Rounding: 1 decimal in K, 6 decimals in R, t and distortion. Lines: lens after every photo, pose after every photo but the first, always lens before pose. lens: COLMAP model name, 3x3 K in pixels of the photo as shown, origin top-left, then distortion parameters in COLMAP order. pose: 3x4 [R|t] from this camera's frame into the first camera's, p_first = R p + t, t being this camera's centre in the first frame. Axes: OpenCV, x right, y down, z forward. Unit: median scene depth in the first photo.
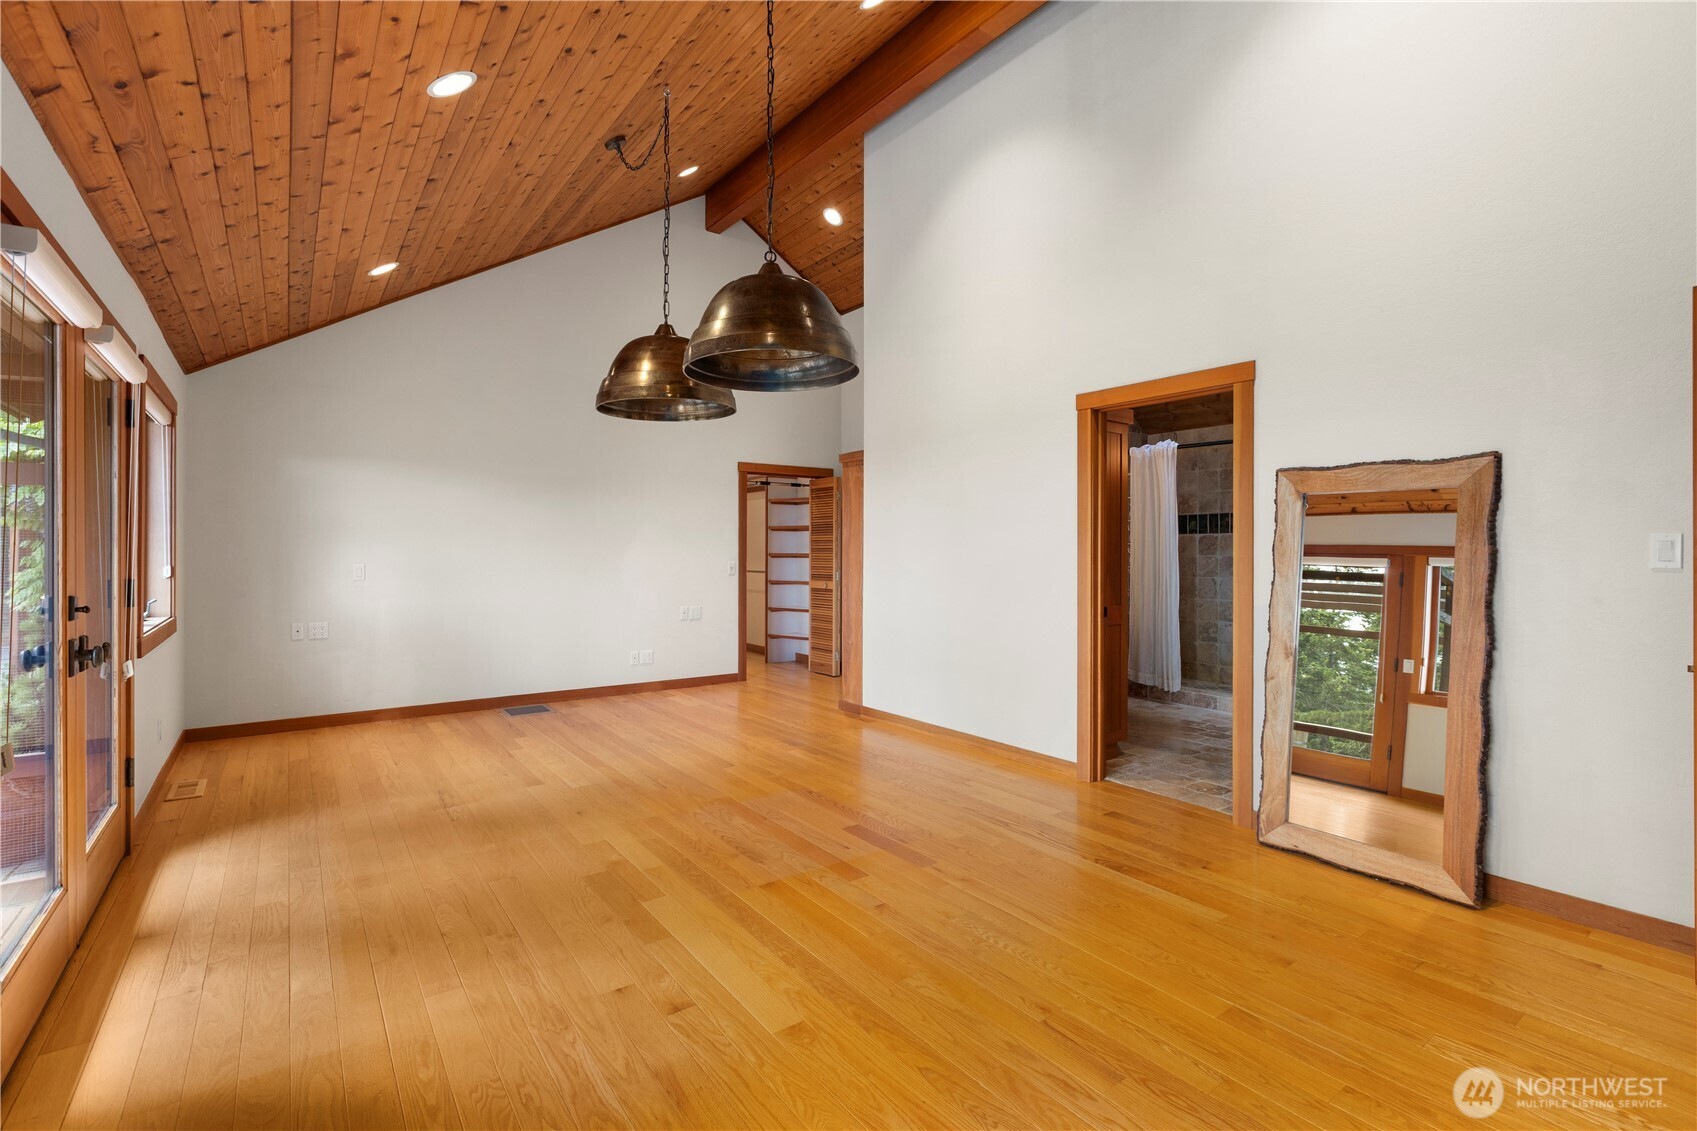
lens RADIAL K [[761.1, 0, 855.3], [0, 761.1, 560.4], [0, 0, 1]] dist [-0.005327, -0.000399]
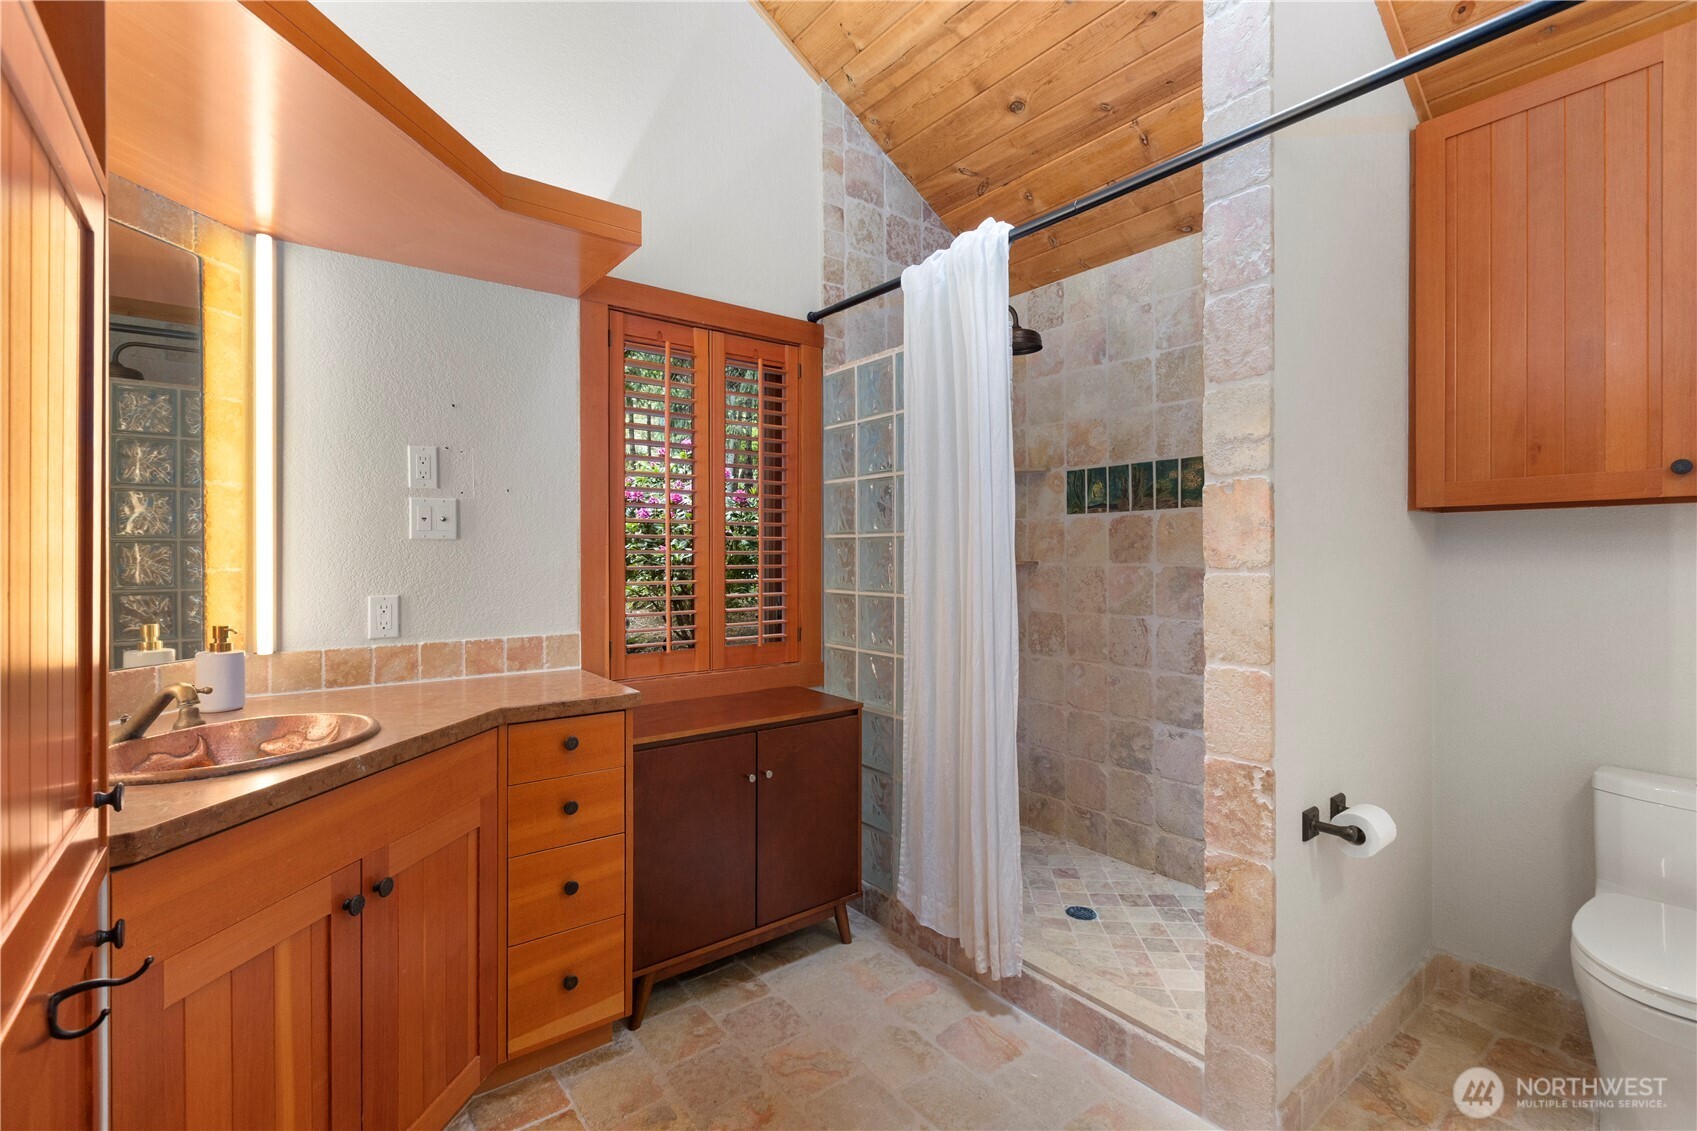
lens RADIAL K [[761.1, 0, 845.2], [0, 761.1, 557.3], [0, 0, 1]] dist [-0.005327, -0.000399]
pose [[0.999881, 0.000742, 0.015397, 0.302018], [-0.000707, 0.999997, -0.002275, -0.008954], [-0.015399, 0.002264, 0.999879, 0.586239]]
